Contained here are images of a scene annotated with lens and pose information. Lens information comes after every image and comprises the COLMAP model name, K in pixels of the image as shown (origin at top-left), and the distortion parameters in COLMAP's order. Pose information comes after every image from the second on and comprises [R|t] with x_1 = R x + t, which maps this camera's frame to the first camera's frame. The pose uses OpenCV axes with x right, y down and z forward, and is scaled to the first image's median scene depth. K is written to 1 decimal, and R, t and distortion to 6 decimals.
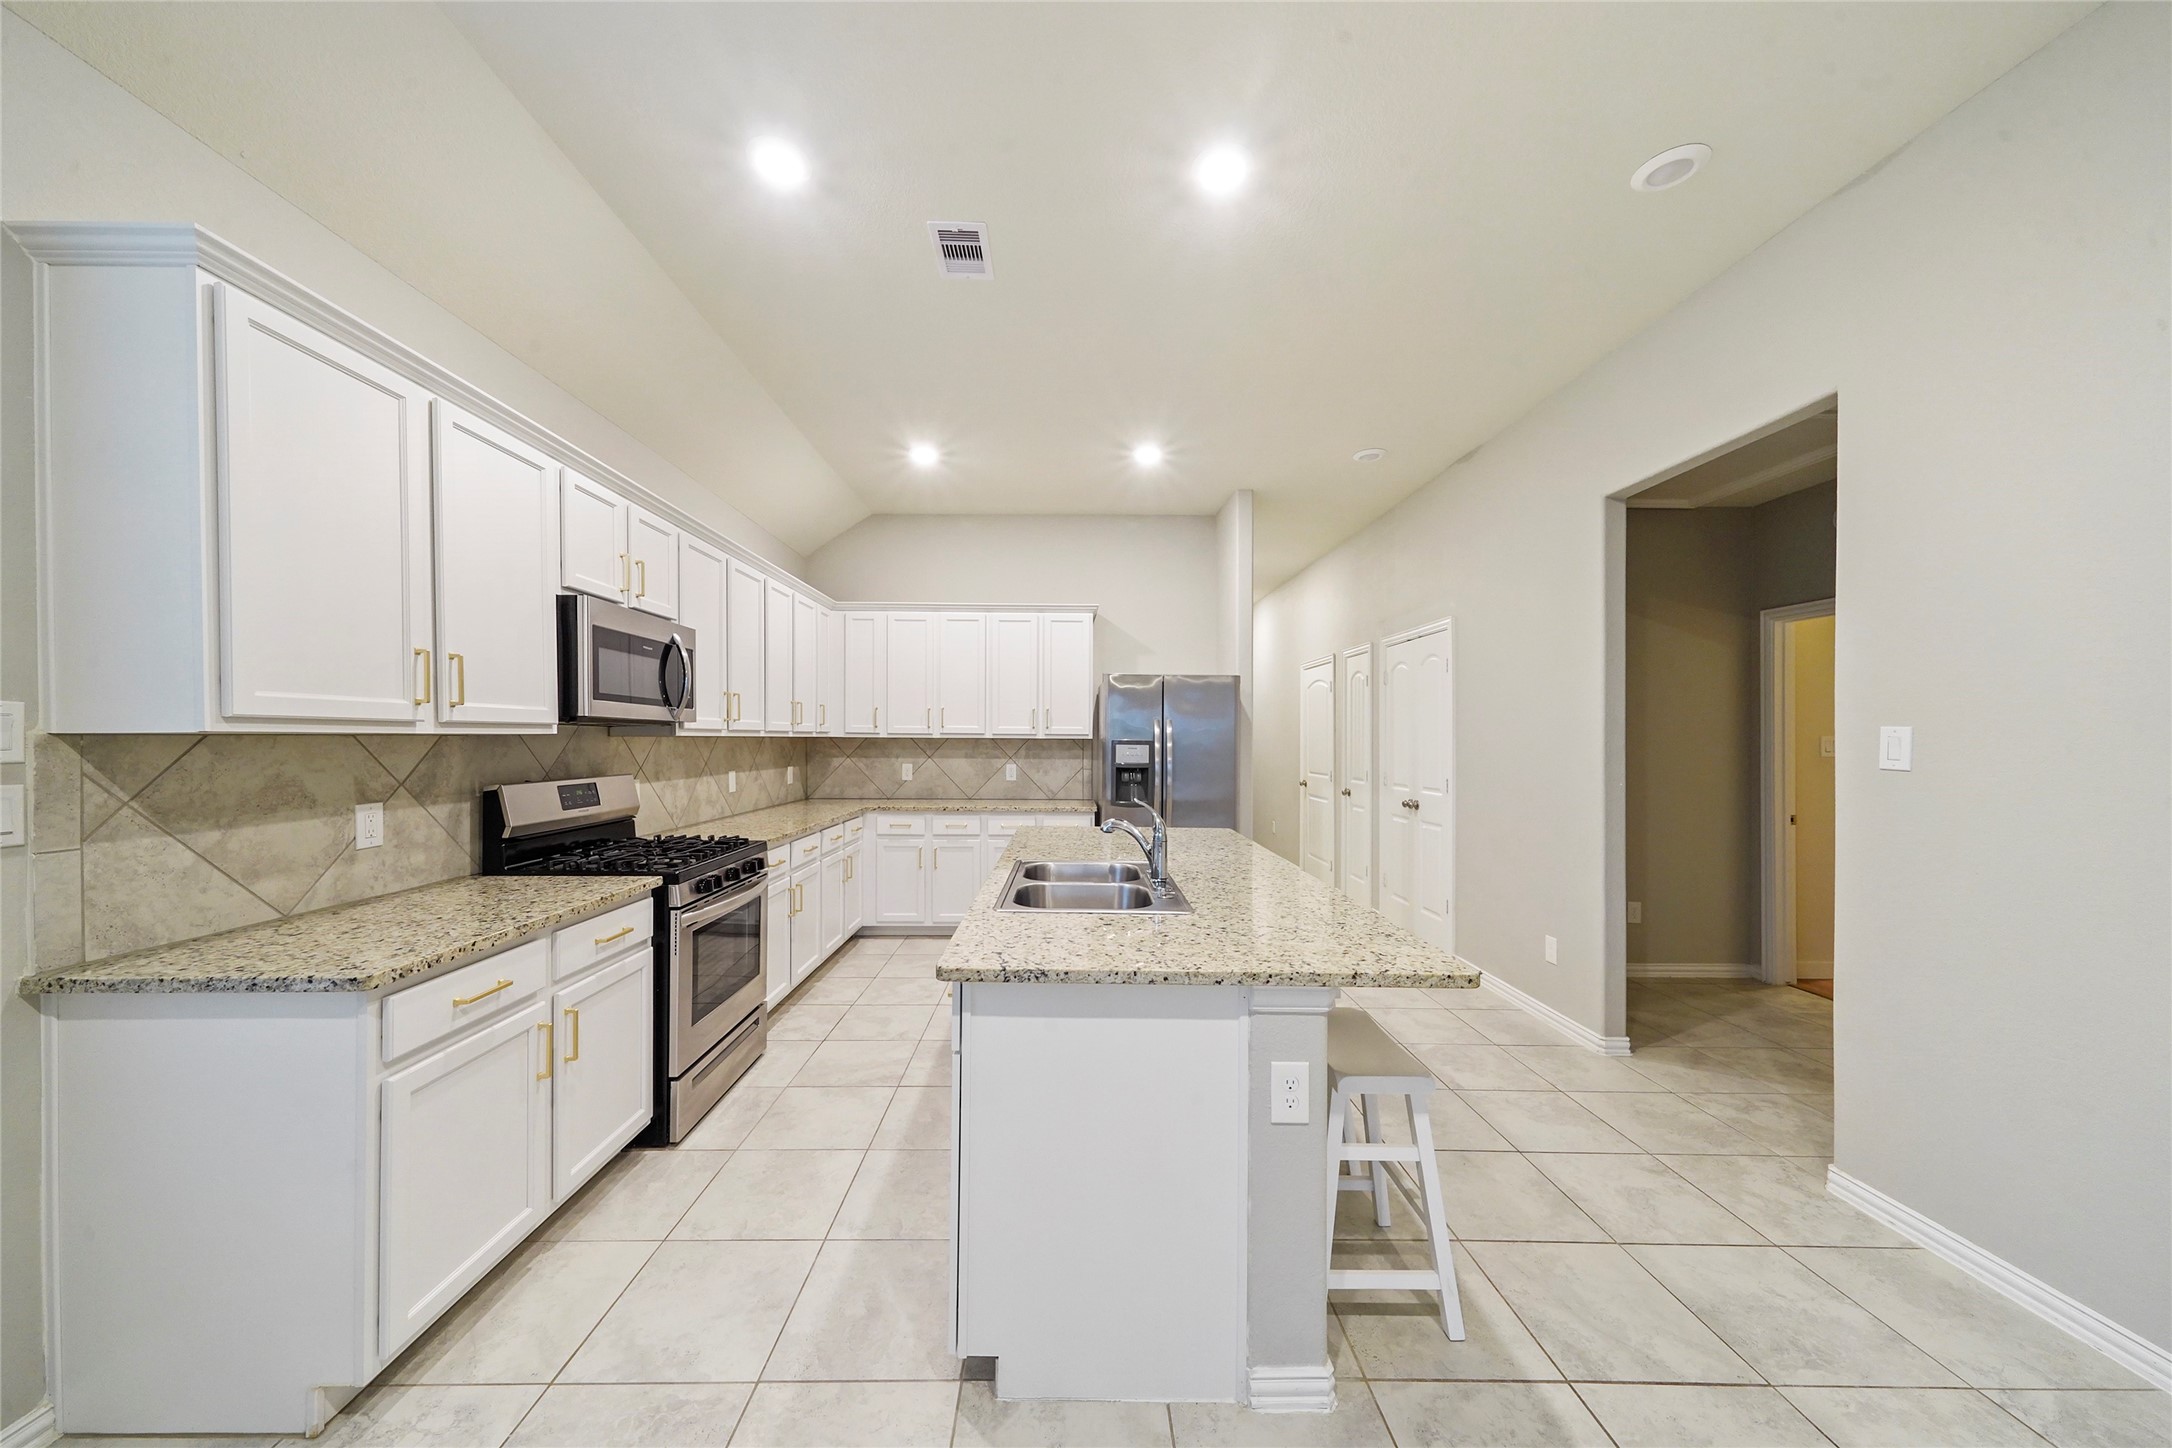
lens RADIAL K [[730.8, 0, 1092.6], [0, 730.8, 742.7], [0, 0, 1]] dist [0.011290, -0.001257]
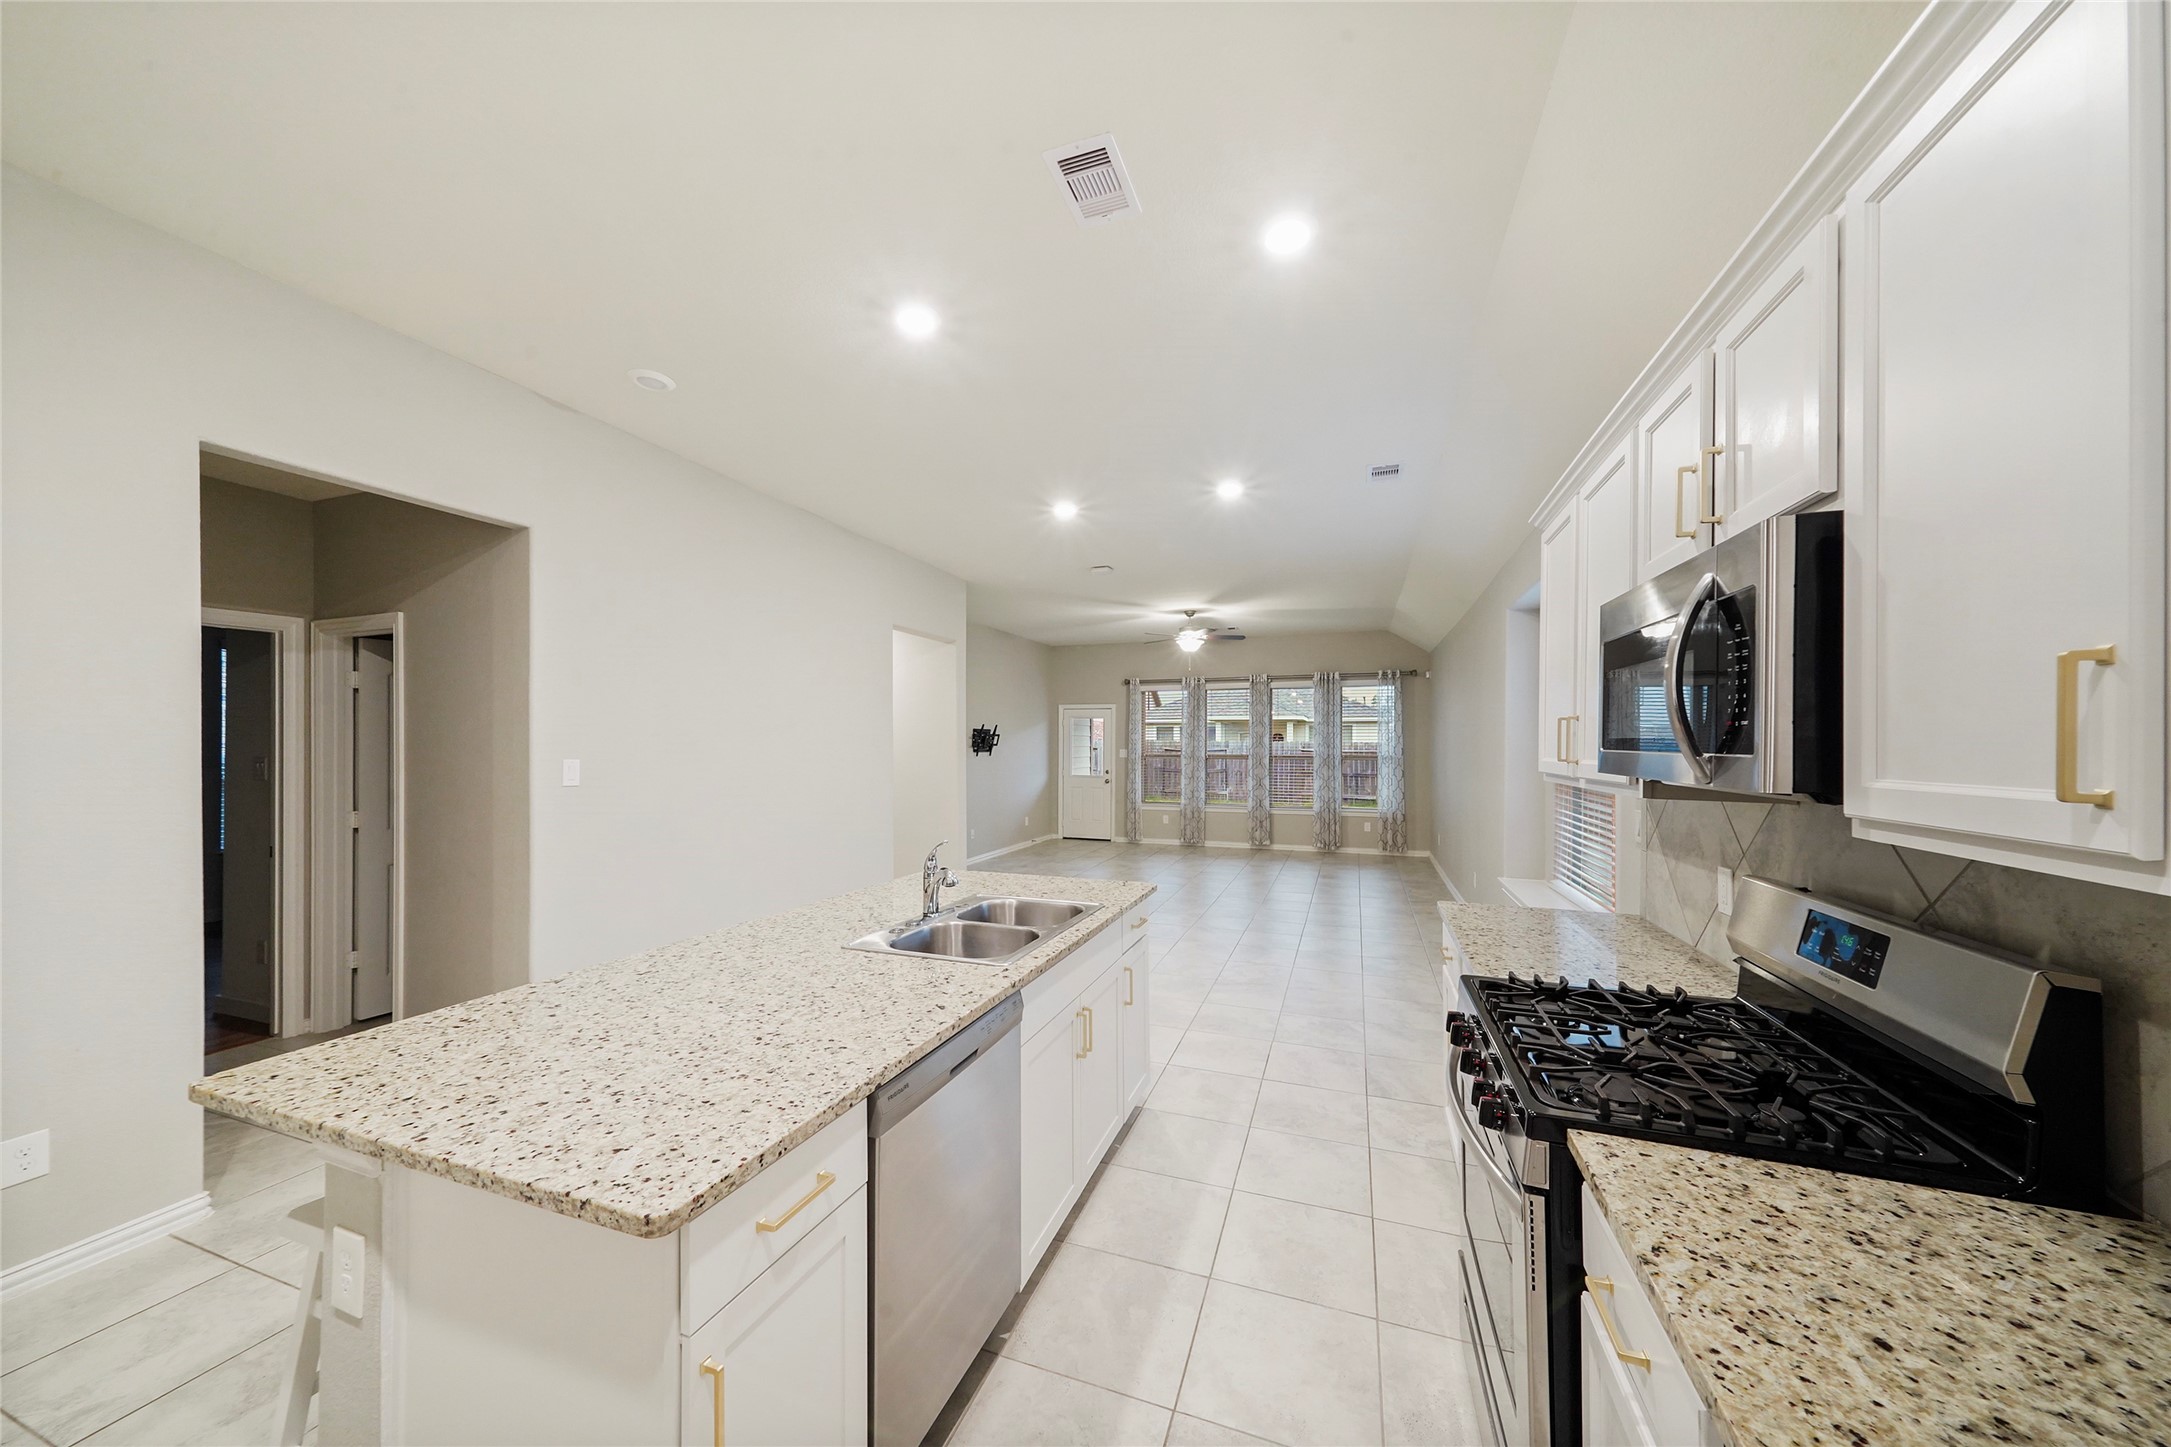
lens RADIAL K [[730.5, 0, 1078.2], [0, 730.5, 751.7], [0, 0, 1]] dist [0.011290, -0.001257]
pose [[-0.922992, -0.007998, 0.384735, -0.347346], [-0.001890, 0.999866, 0.016251, -0.045387], [-0.384813, 0.014272, -0.922884, 1.301794]]
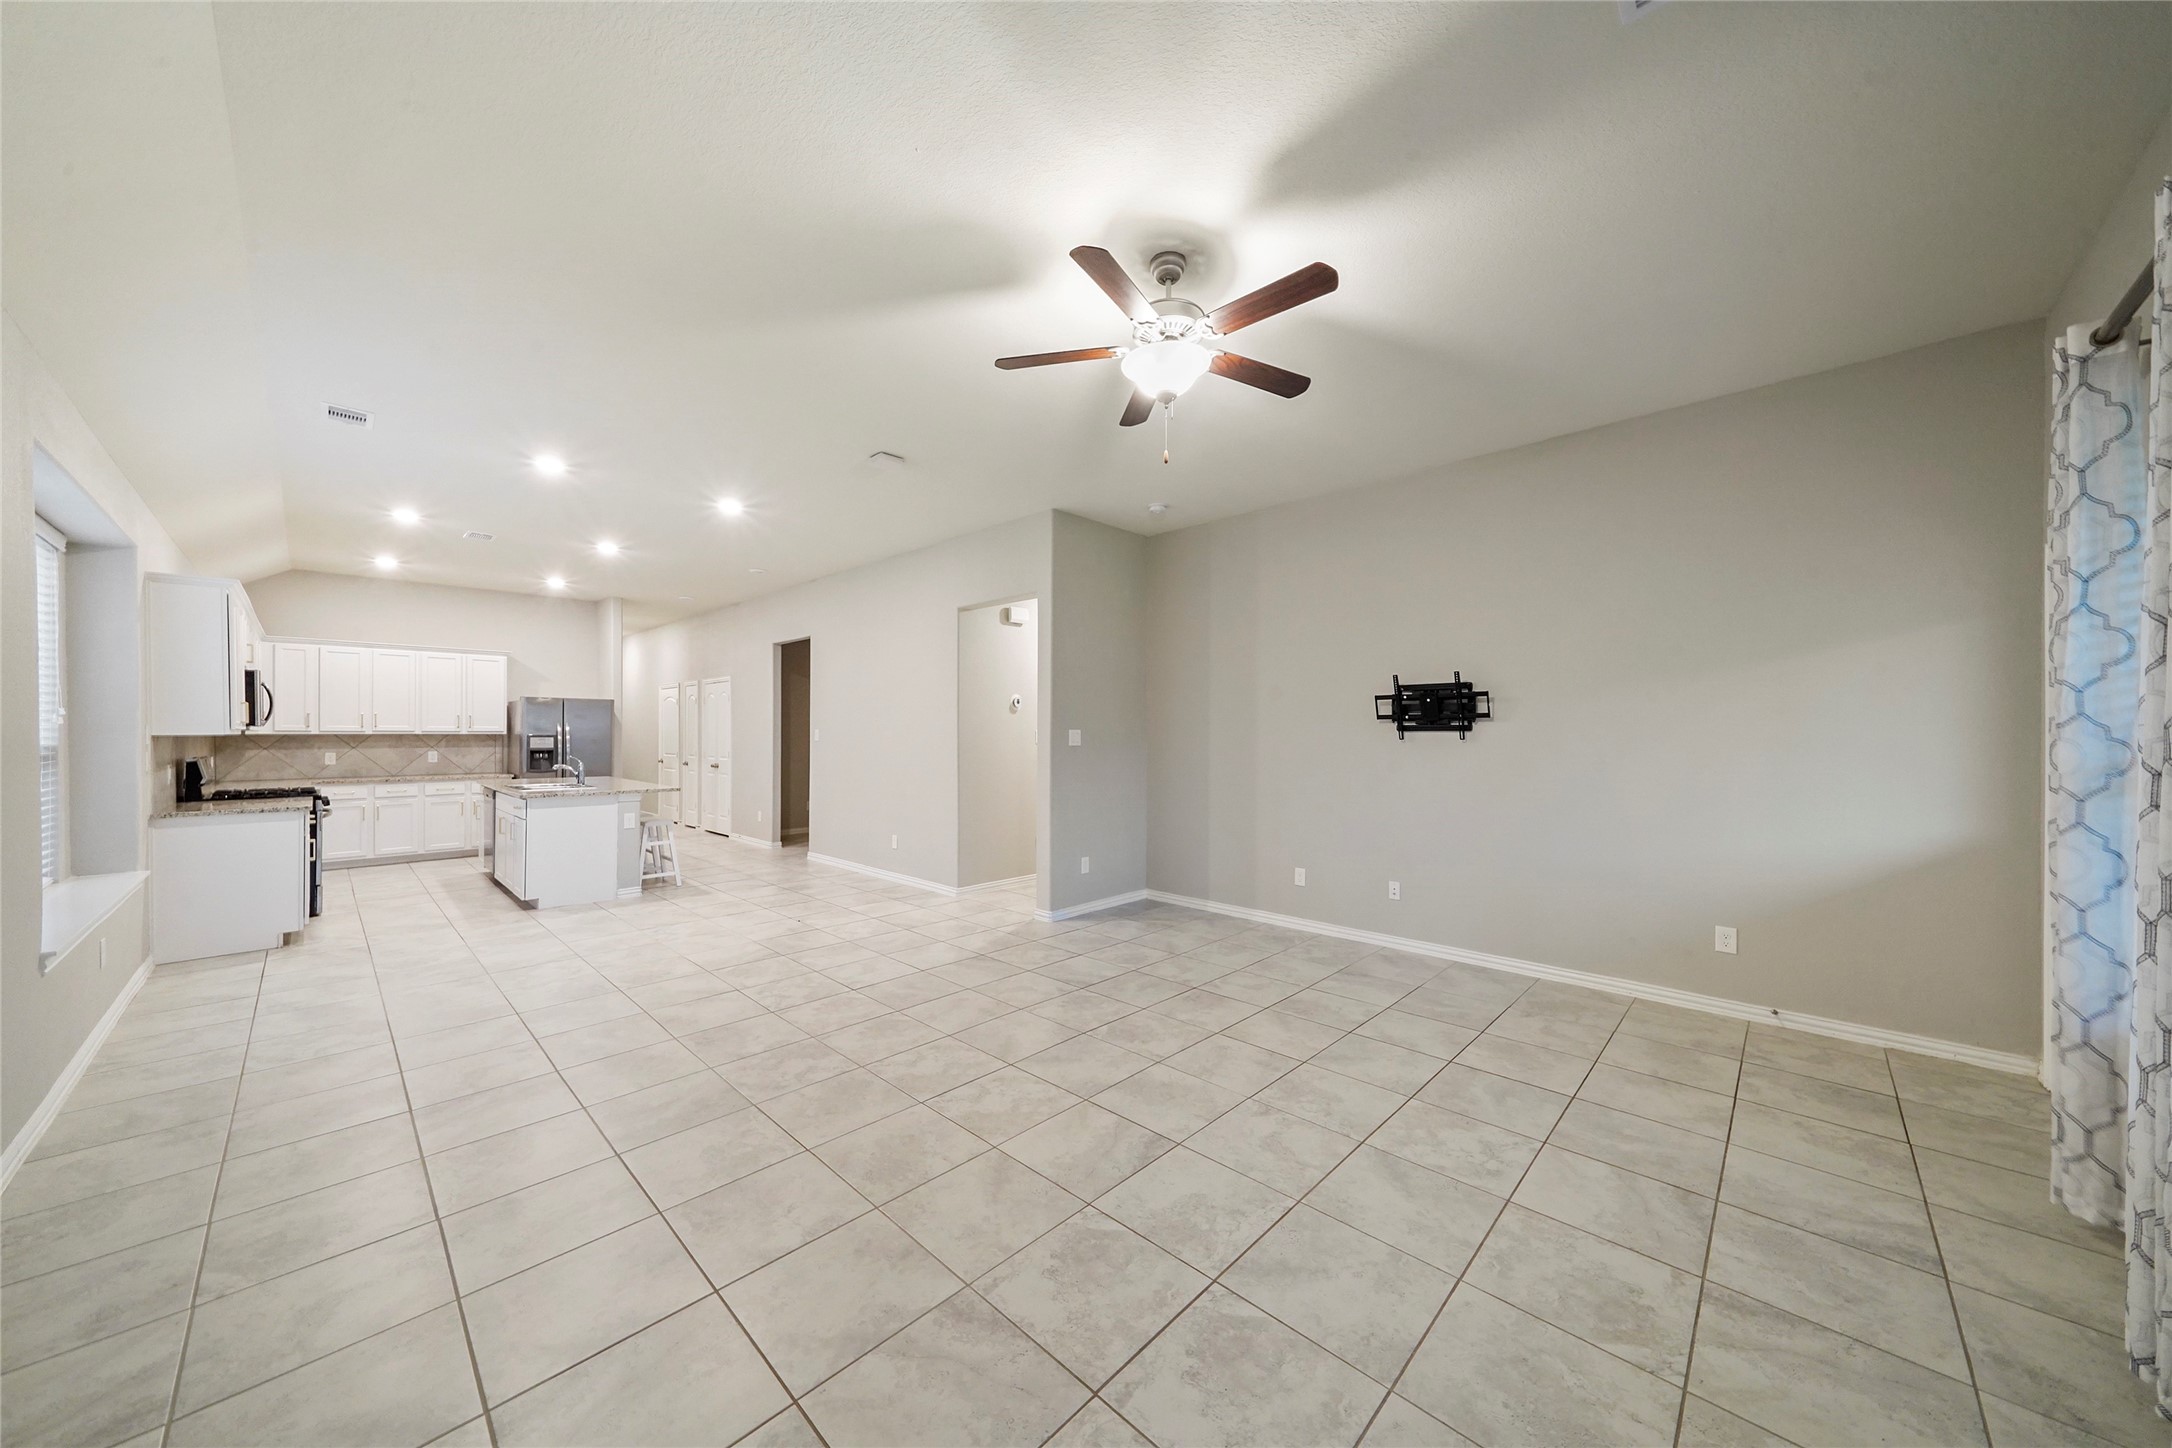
lens RADIAL K [[730.8, 0, 1088.9], [0, 730.8, 732.0], [0, 0, 1]] dist [0.011290, -0.001257]
pose [[0.714829, -0.005272, 0.699279, -0.332009], [0.008310, 0.999965, -0.000956, 0.003939], [-0.699249, 0.006494, 0.714848, -1.629620]]
